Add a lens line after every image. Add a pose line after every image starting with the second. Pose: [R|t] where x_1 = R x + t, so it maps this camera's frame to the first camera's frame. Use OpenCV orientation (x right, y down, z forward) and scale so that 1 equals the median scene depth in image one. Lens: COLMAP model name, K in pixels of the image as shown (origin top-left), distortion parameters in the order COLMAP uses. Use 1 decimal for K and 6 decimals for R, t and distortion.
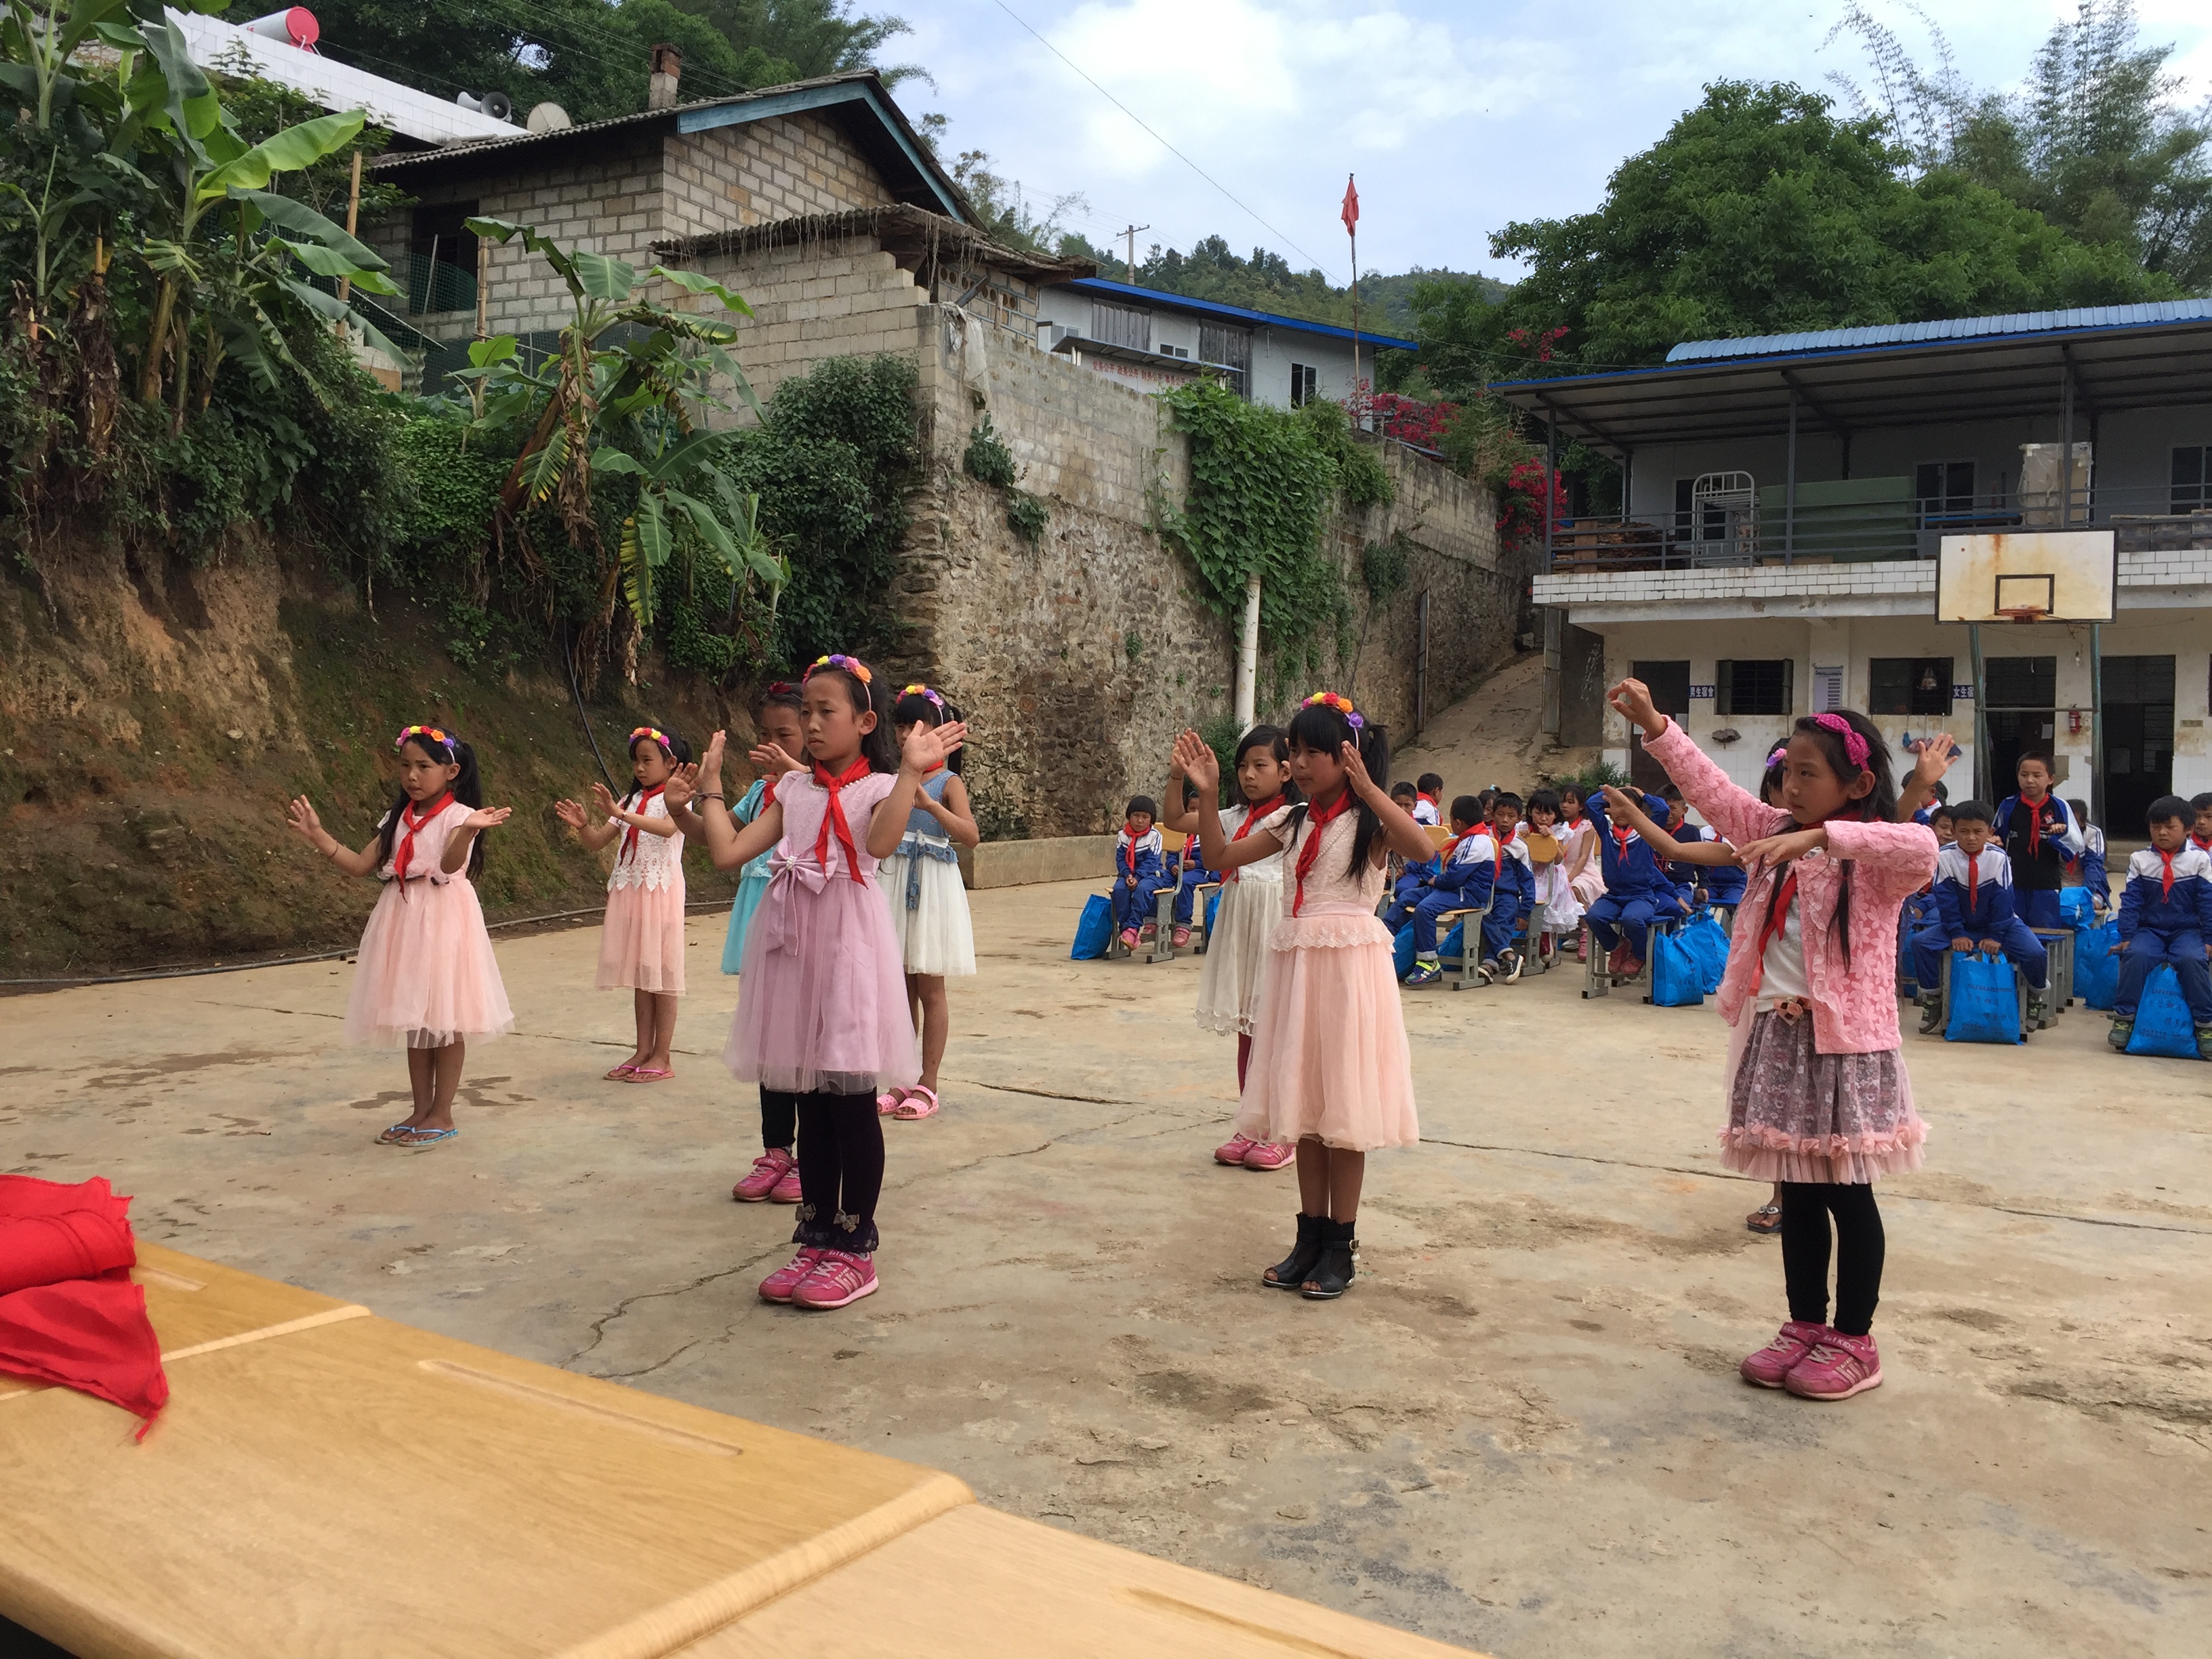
lens RADIAL K [[1872.3, 0, 1111.7], [0, 1872.3, 815.8], [0, 0, 1]] dist [0.073300, -0.089952]
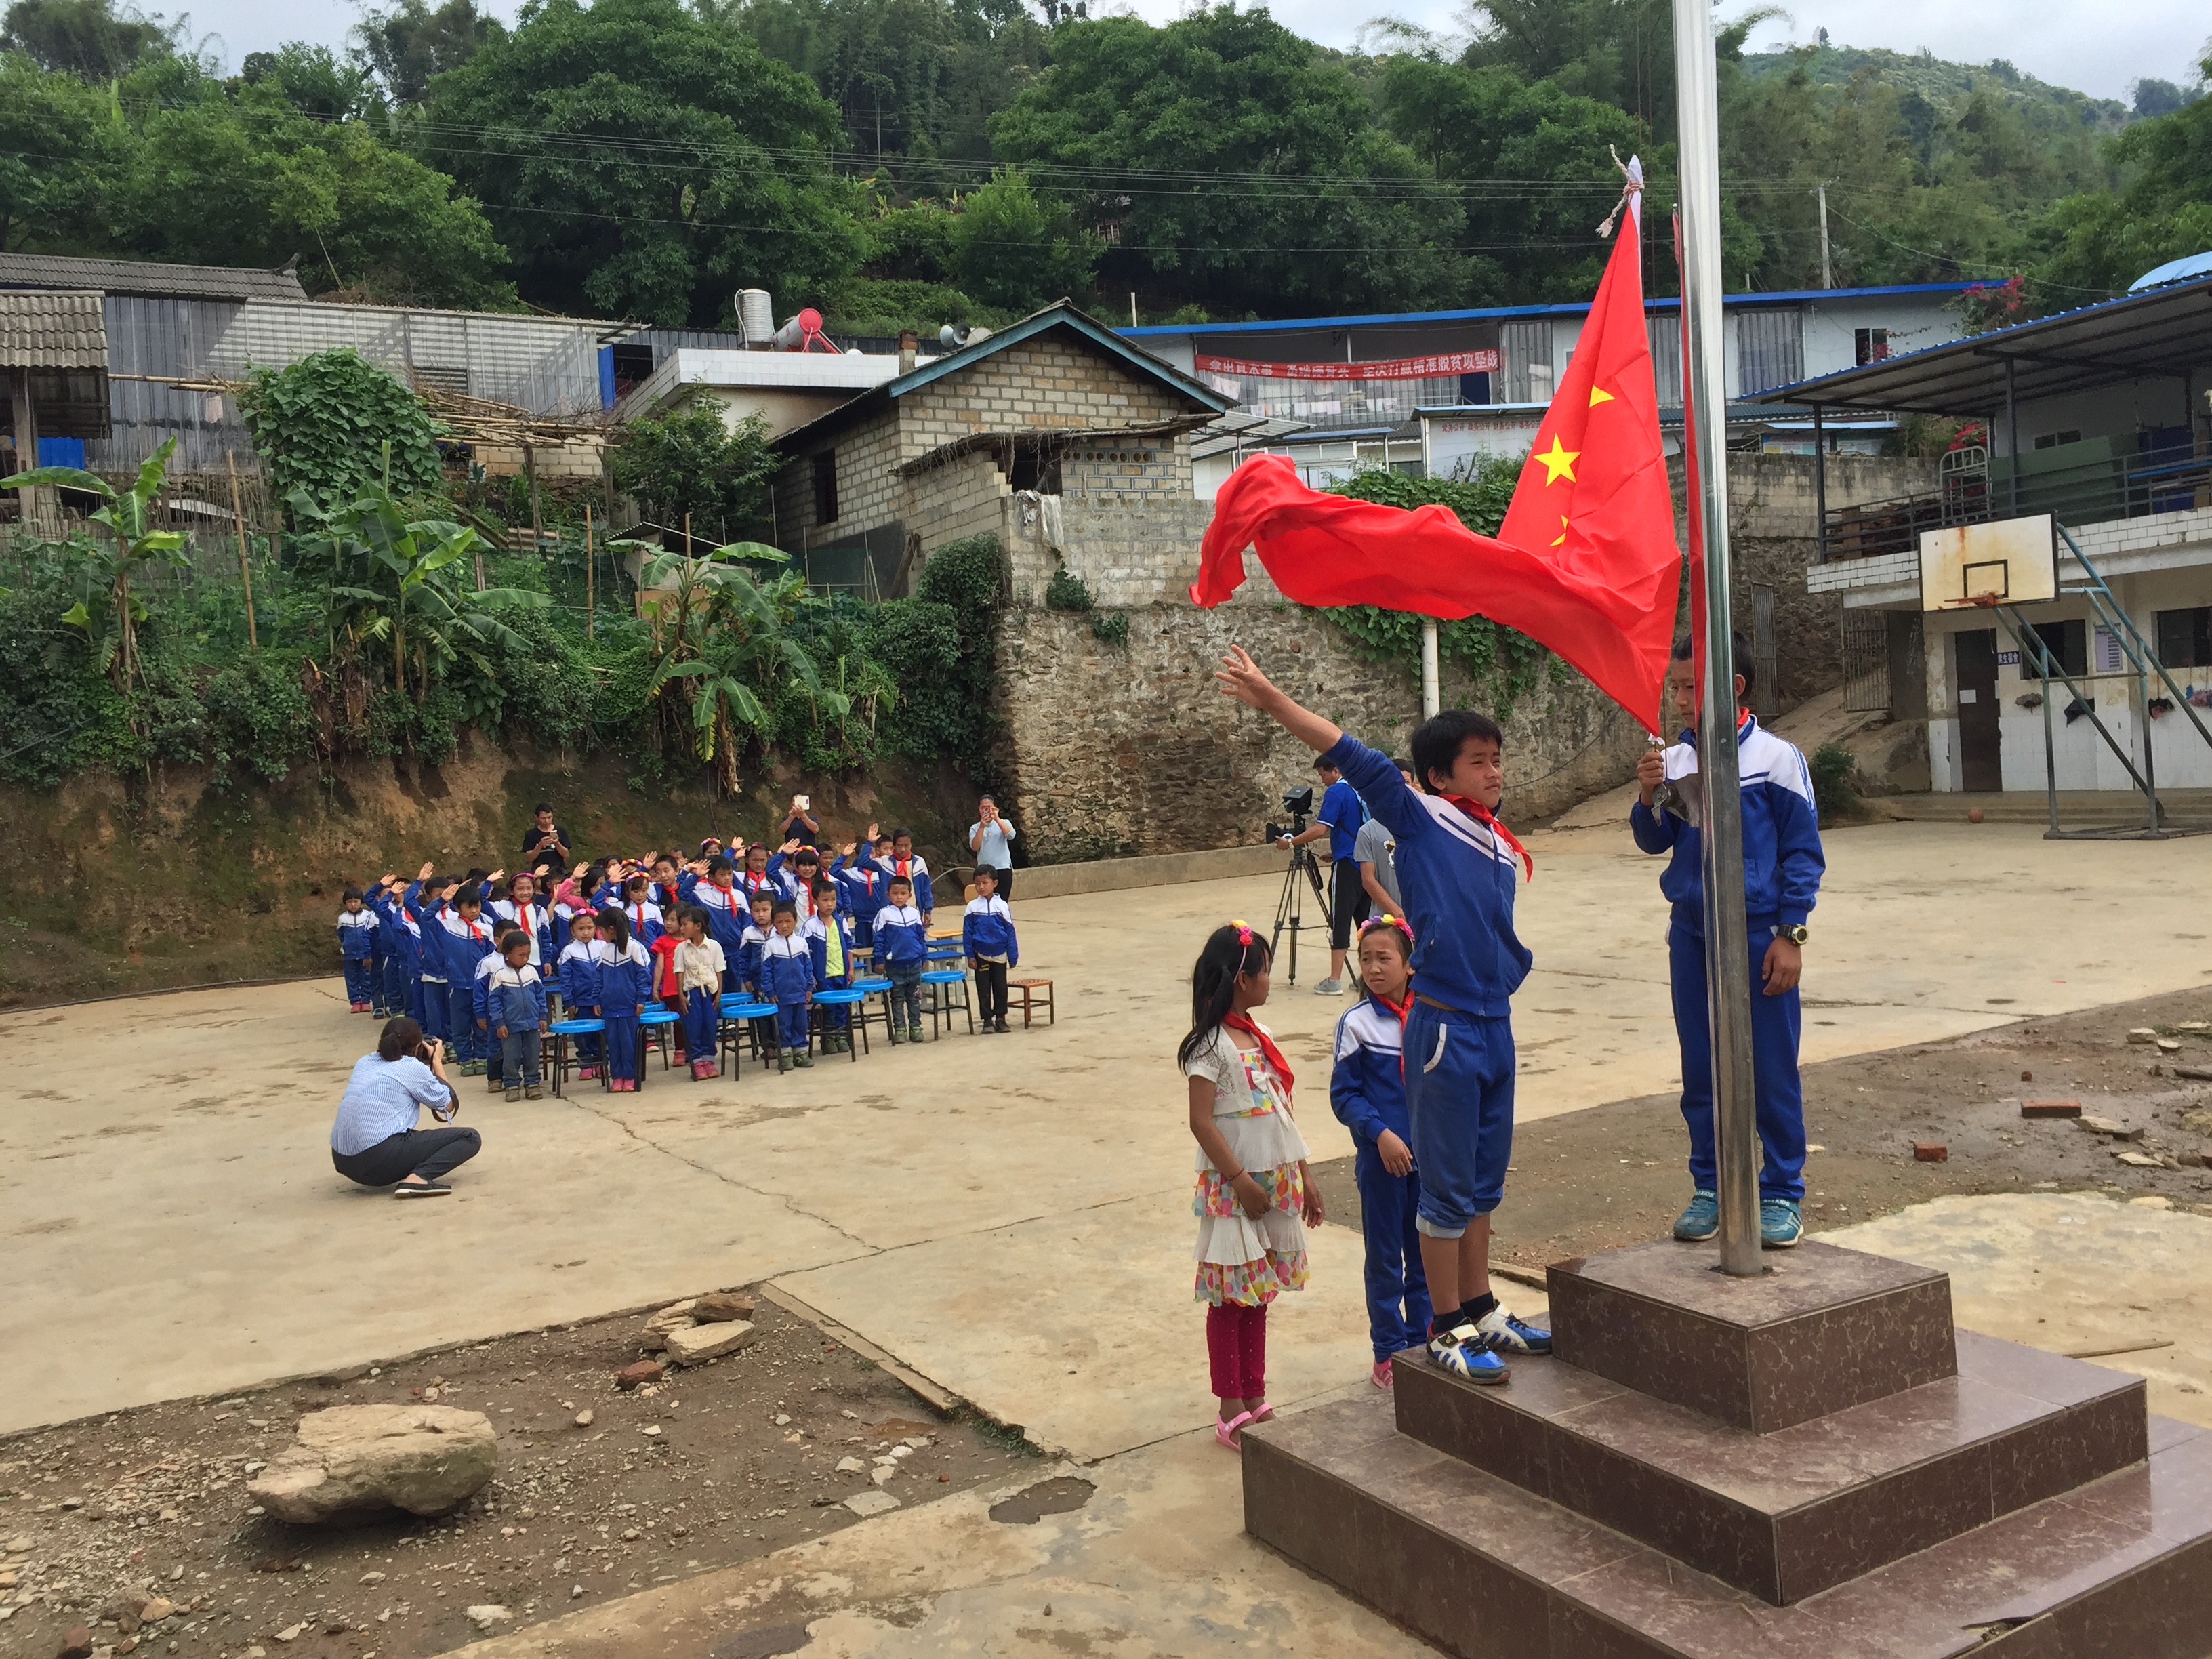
lens RADIAL K [[1872.3, 0, 1093.6], [0, 1872.3, 834.1], [0, 0, 1]] dist [0.073300, -0.089952]
pose [[0.848324, -0.053319, -0.526786, 0.638020], [0.065972, 0.997808, 0.005246, -0.014275], [0.525351, -0.039203, 0.849982, -0.179366]]
